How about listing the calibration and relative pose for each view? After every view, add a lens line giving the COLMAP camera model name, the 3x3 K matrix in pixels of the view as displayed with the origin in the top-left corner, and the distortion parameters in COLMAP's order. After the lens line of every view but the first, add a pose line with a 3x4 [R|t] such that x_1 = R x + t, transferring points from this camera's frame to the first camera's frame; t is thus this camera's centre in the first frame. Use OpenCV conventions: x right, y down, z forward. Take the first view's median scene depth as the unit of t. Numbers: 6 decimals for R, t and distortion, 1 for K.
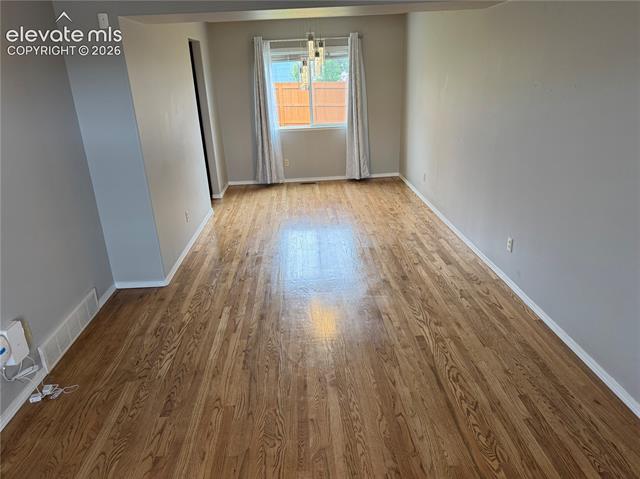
lens RADIAL K [[448.3, 0, 320.3], [0, 448.3, 239.0], [0, 0, 1]] dist [0.007956, -0.018630]
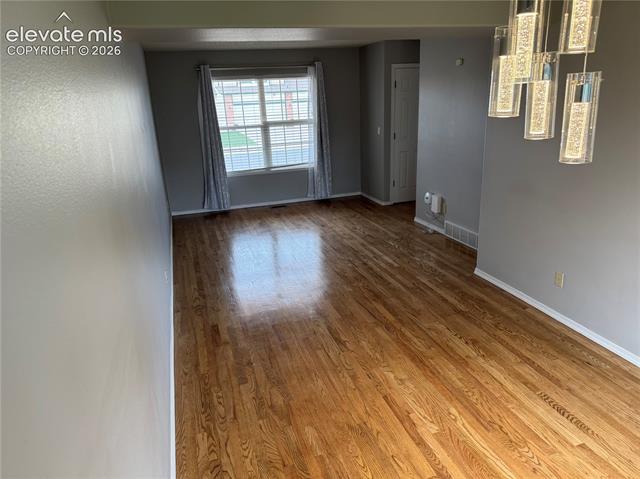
lens RADIAL K [[448.3, 0, 320.4], [0, 448.3, 238.4], [0, 0, 1]] dist [0.007956, -0.018630]
pose [[-0.962995, 0.161103, -0.216072, 0.294965], [-0.004490, 0.791990, 0.610518, -0.739601], [0.269483, 0.588896, -0.761958, 1.931947]]
